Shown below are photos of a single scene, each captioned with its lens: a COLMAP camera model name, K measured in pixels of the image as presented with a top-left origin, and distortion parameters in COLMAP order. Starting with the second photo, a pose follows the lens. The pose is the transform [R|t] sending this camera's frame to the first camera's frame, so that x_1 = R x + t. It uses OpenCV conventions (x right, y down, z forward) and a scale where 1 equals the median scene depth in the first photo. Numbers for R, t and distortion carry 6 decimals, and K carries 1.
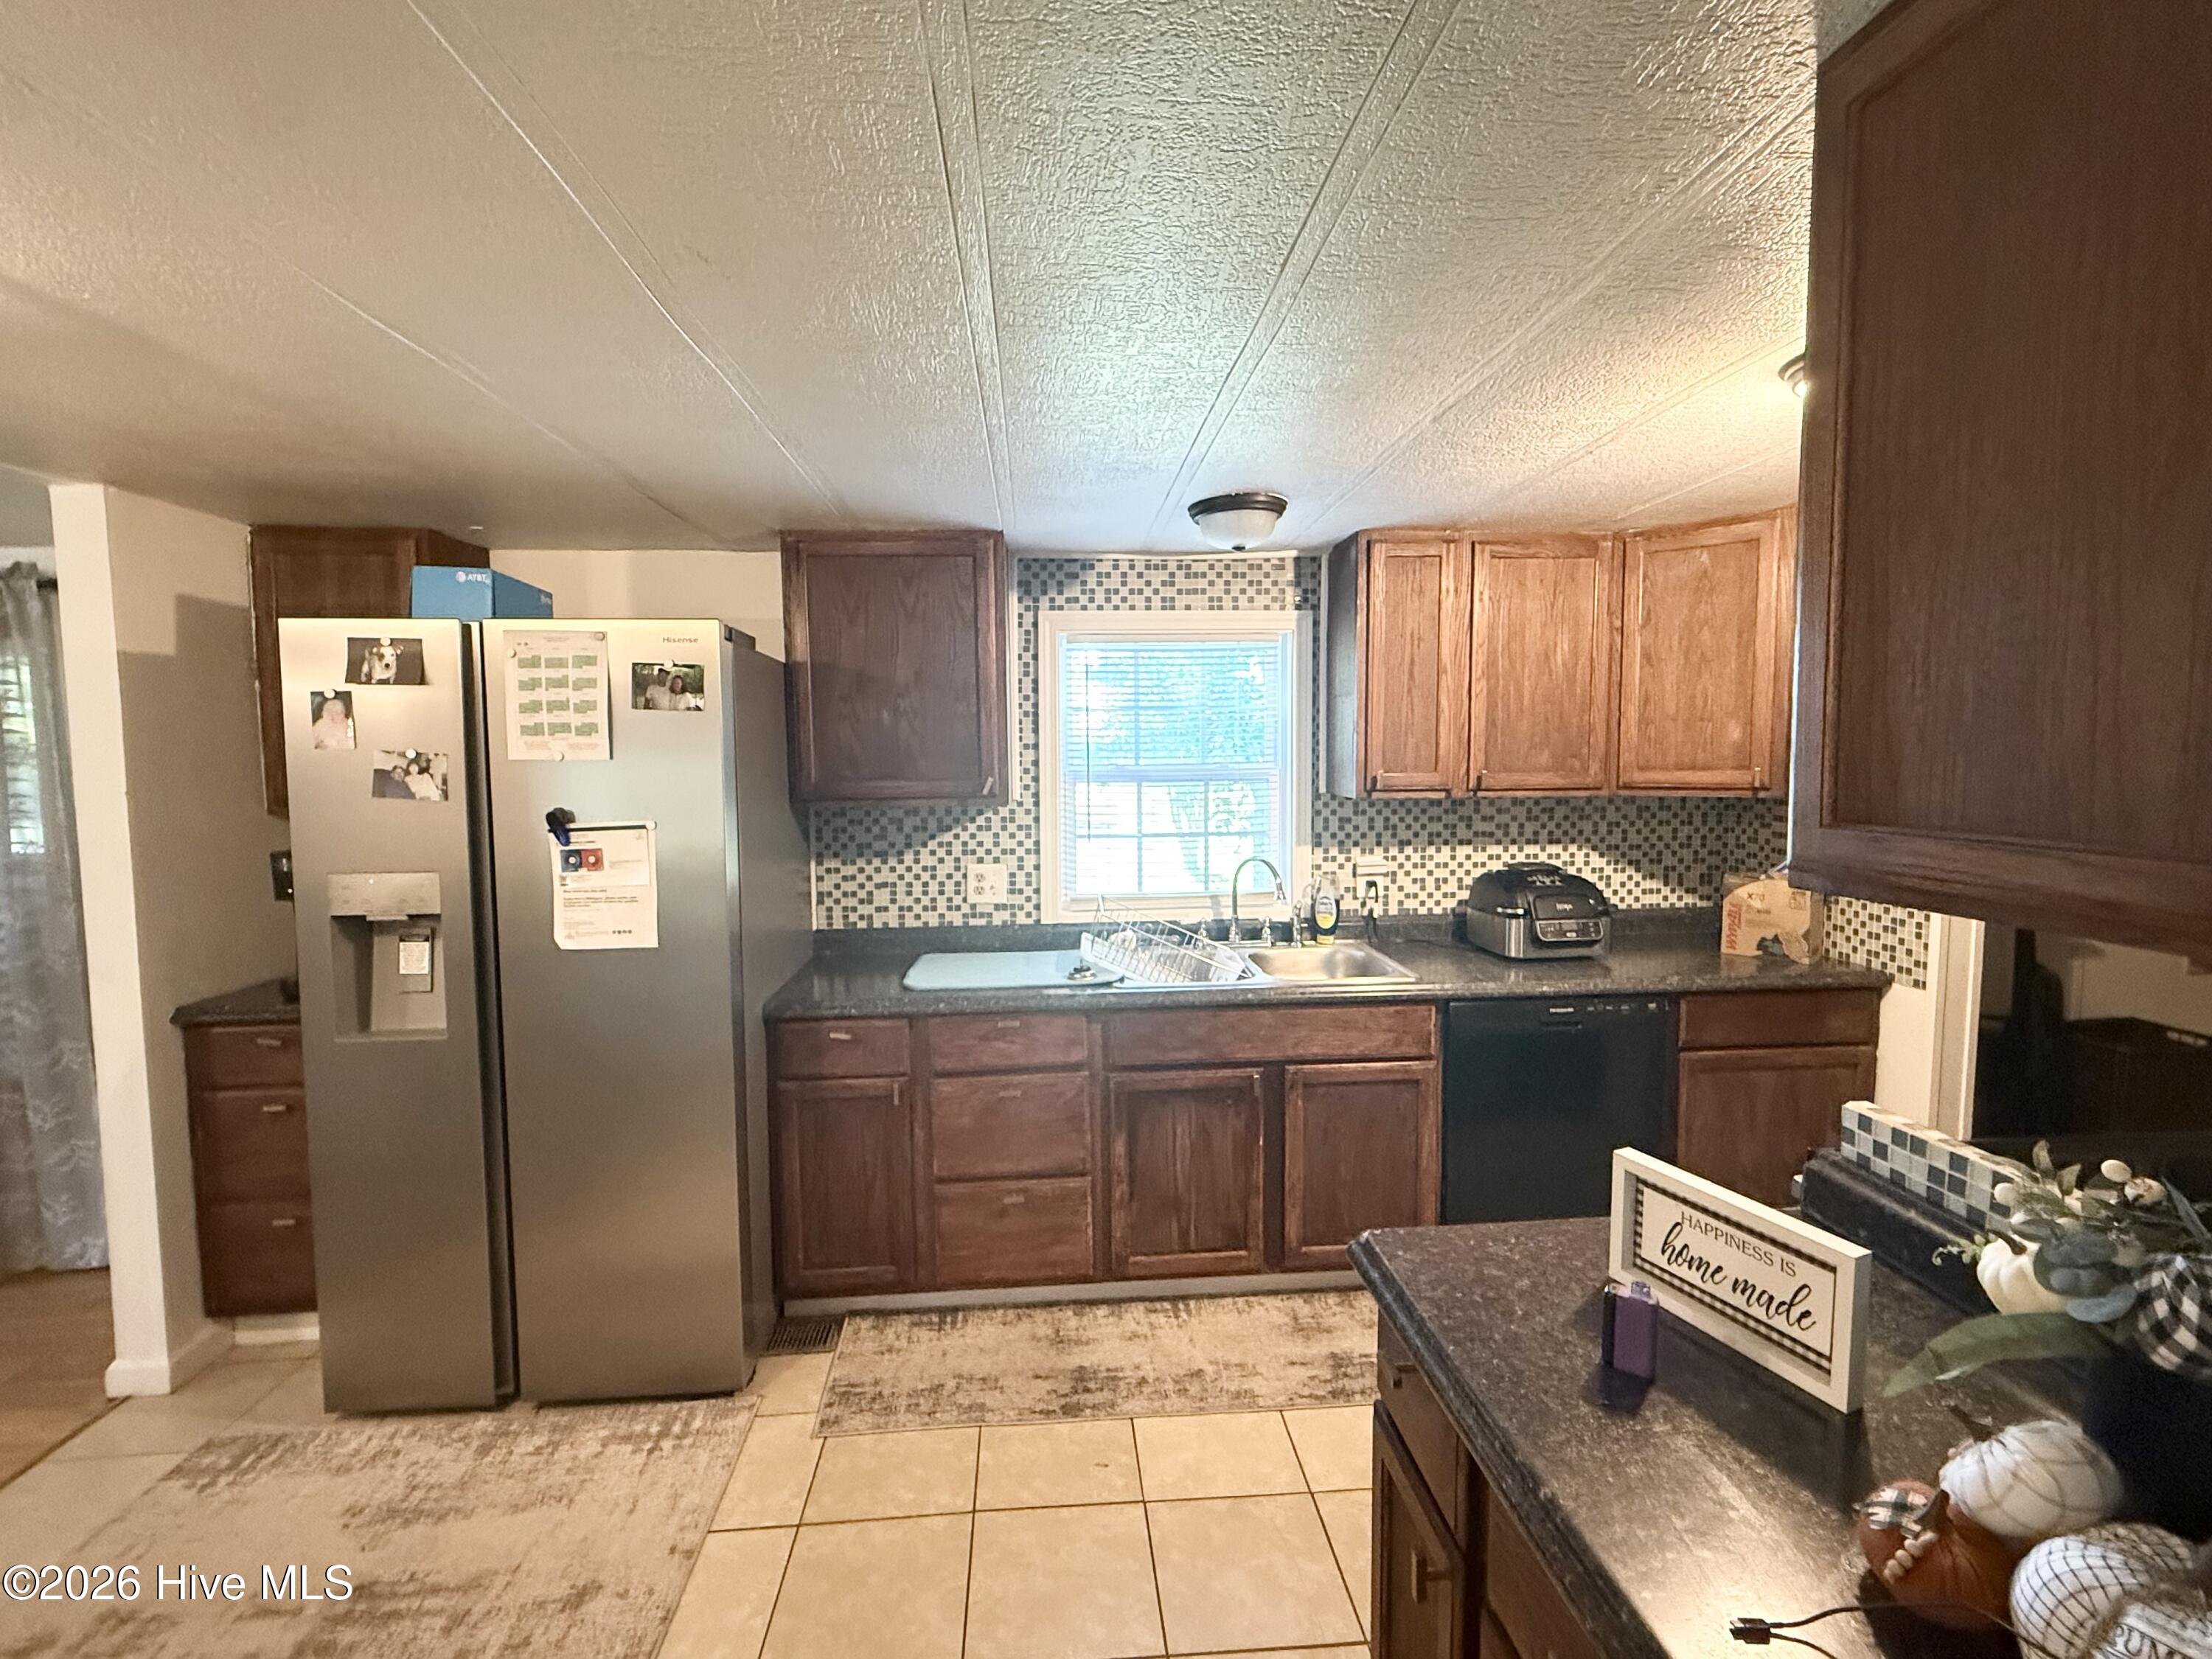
lens RADIAL K [[980.2, 0, 1104.3], [0, 980.2, 835.2], [0, 0, 1]] dist [-0.000246, 0.000128]
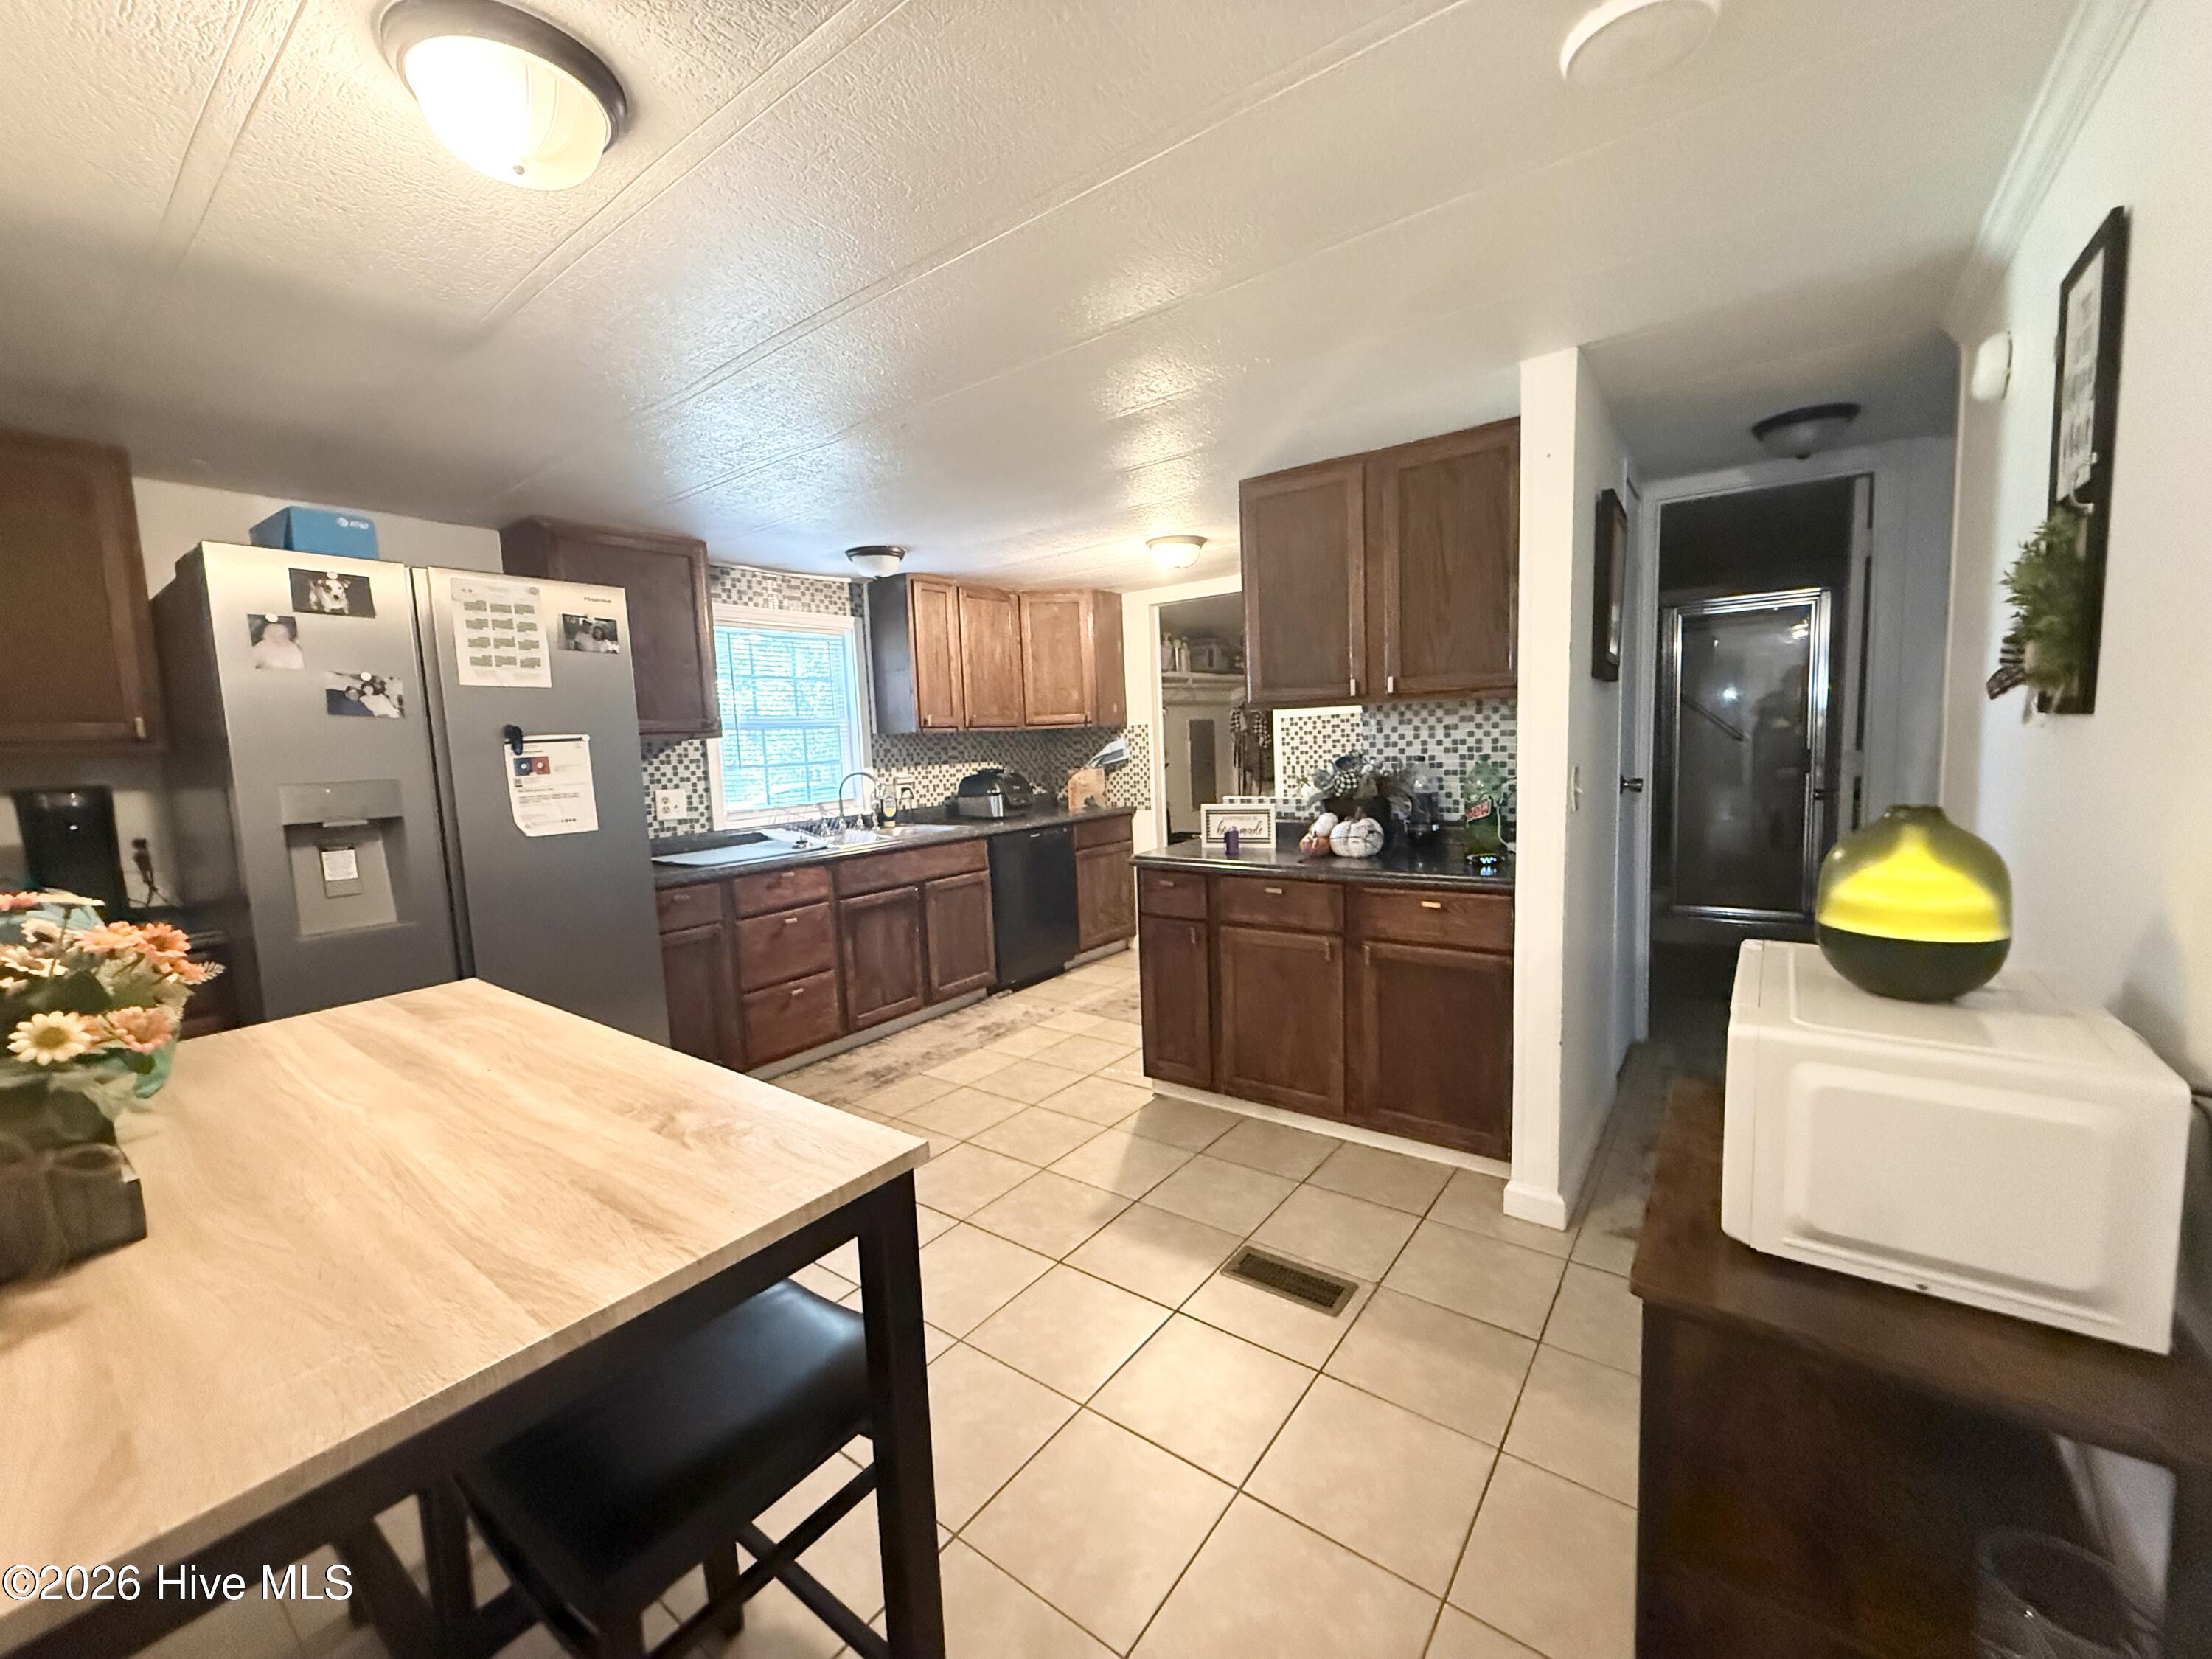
lens RADIAL K [[878.2, 0, 1089.6], [0, 878.2, 834.2], [0, 0, 1]] dist [-0.002688, 0.000248]
pose [[0.663979, -0.096421, 0.741508, -0.746105], [0.097407, 0.994355, 0.042077, 0.112236], [-0.741379, 0.044290, 0.669623, -0.244940]]
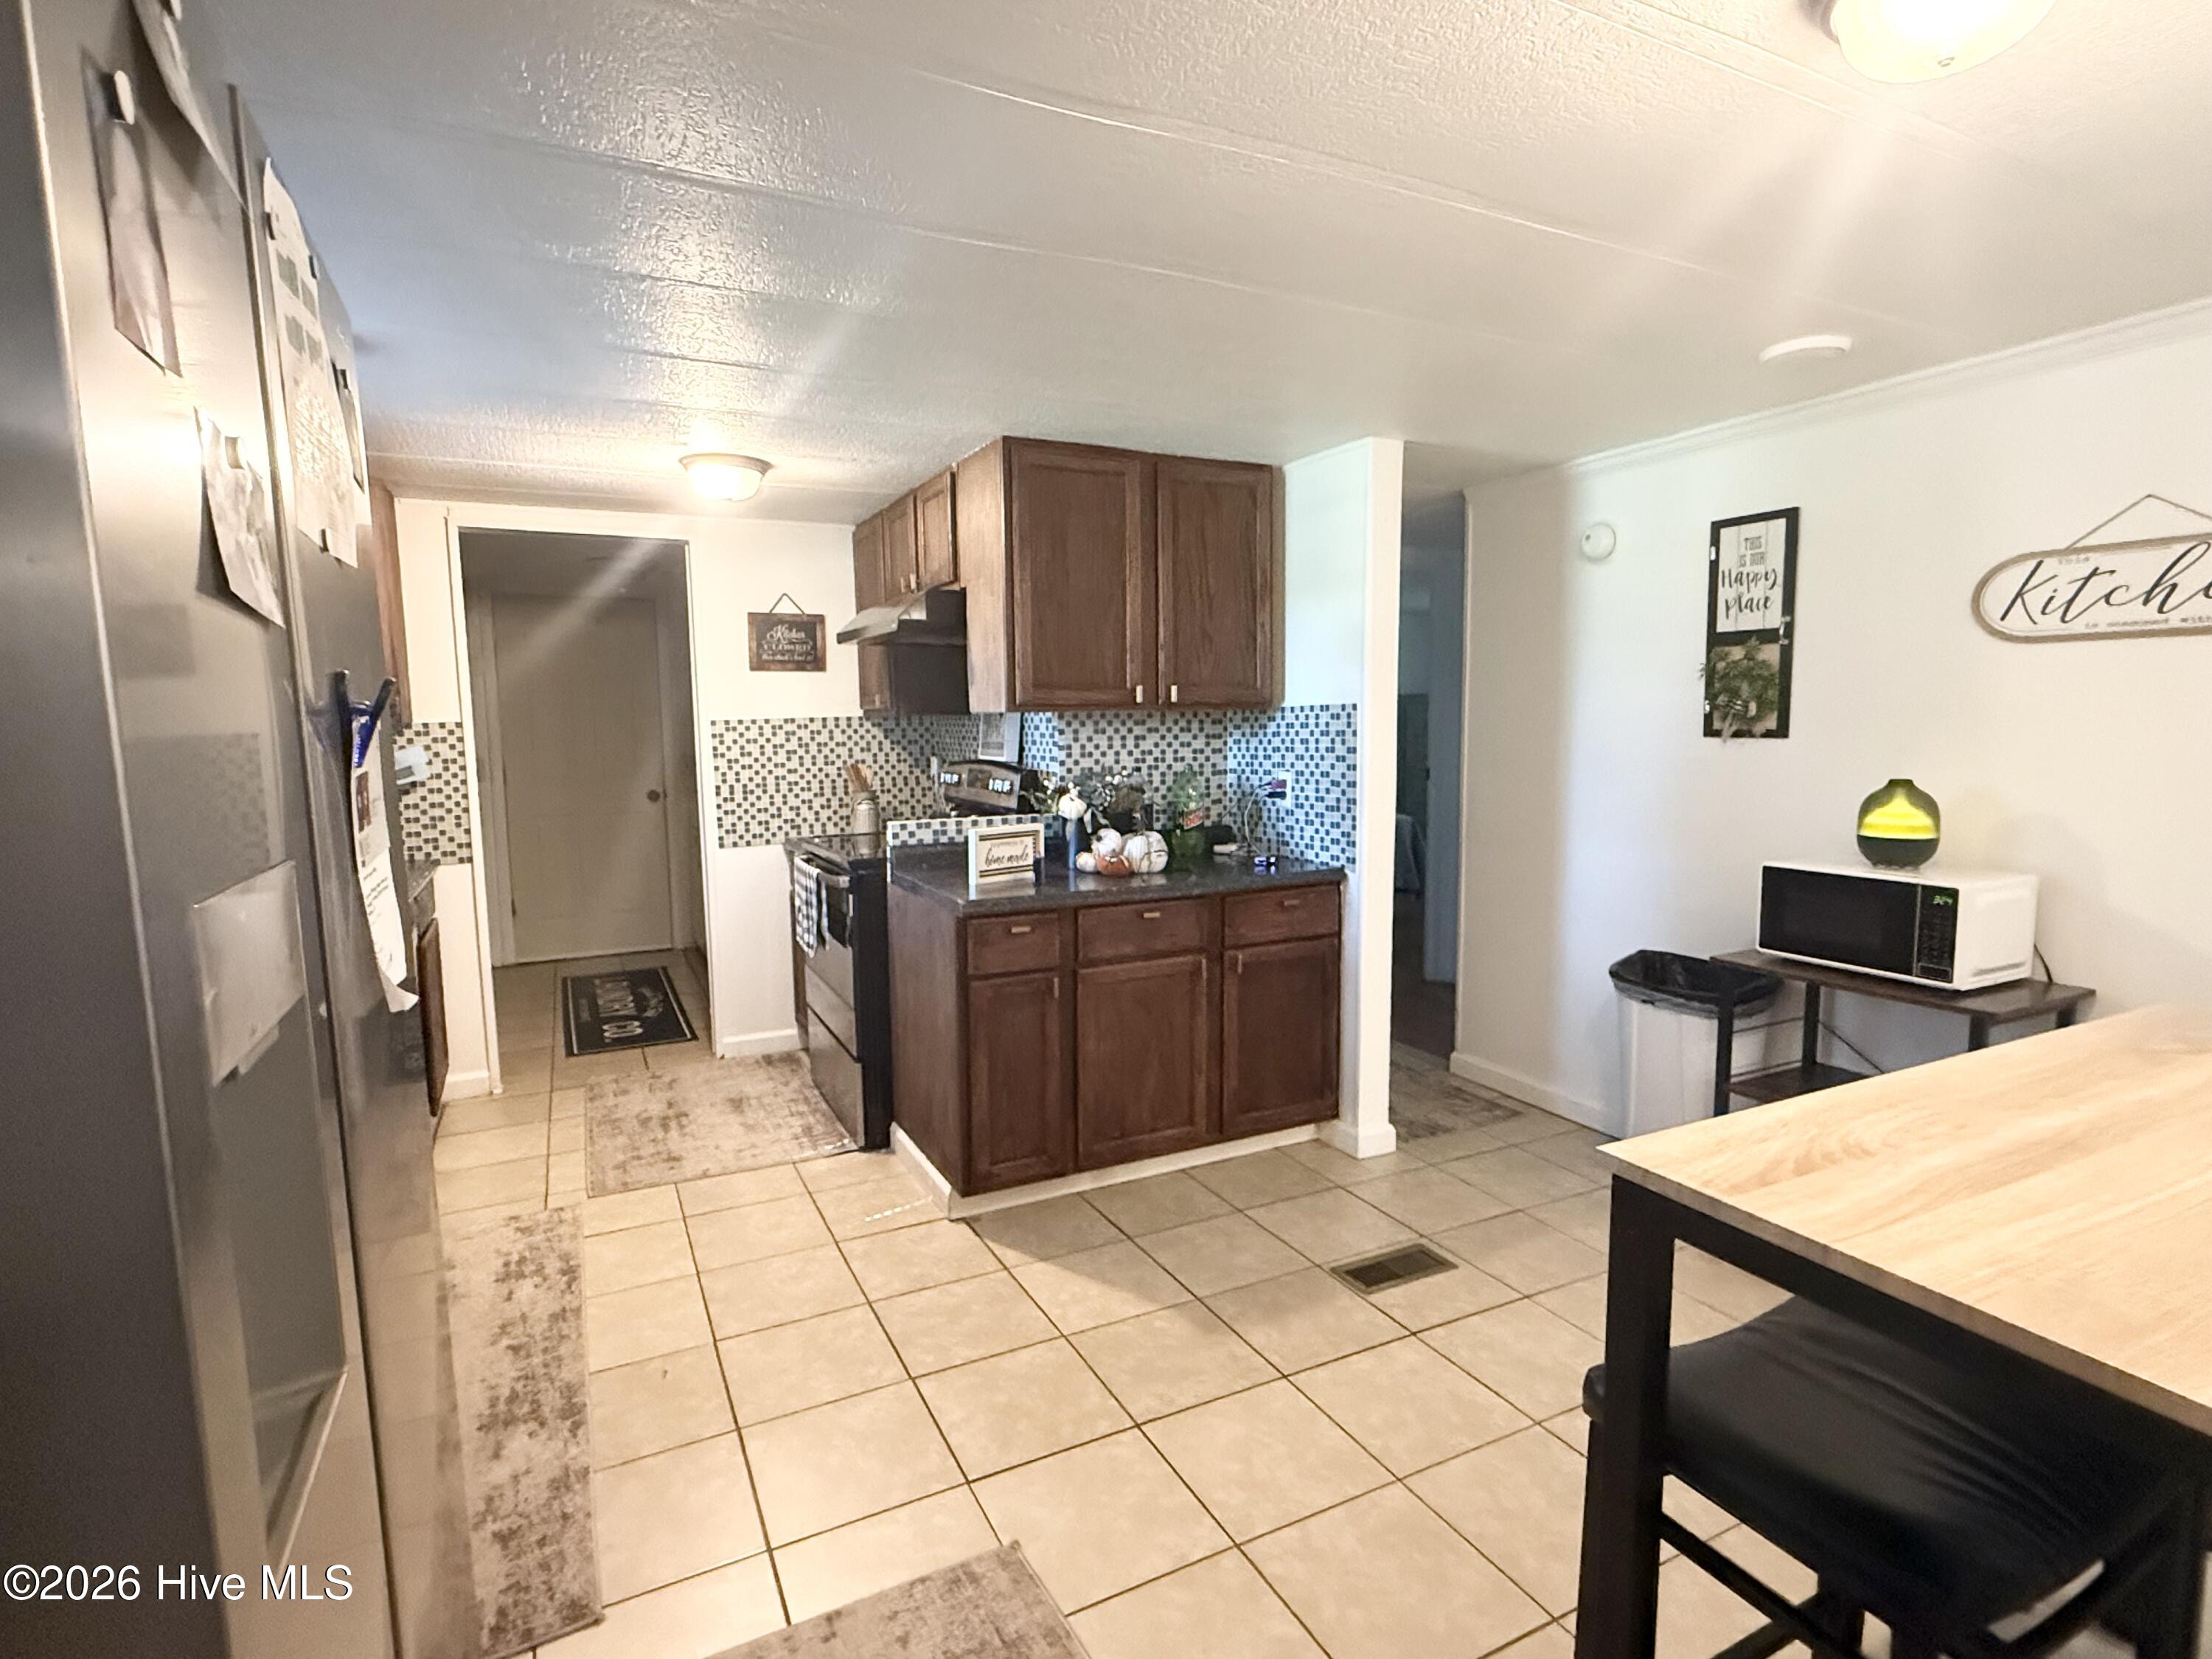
lens RADIAL K [[1108.7, 0, 1091.6], [0, 1108.7, 837.4], [0, 0, 1]] dist [-0.005650, -0.000591]
pose [[-0.368188, -0.082878, 0.926050, -0.894094], [0.096210, 0.987276, 0.126609, 0.009929], [-0.924760, 0.135711, -0.355529, 0.724161]]
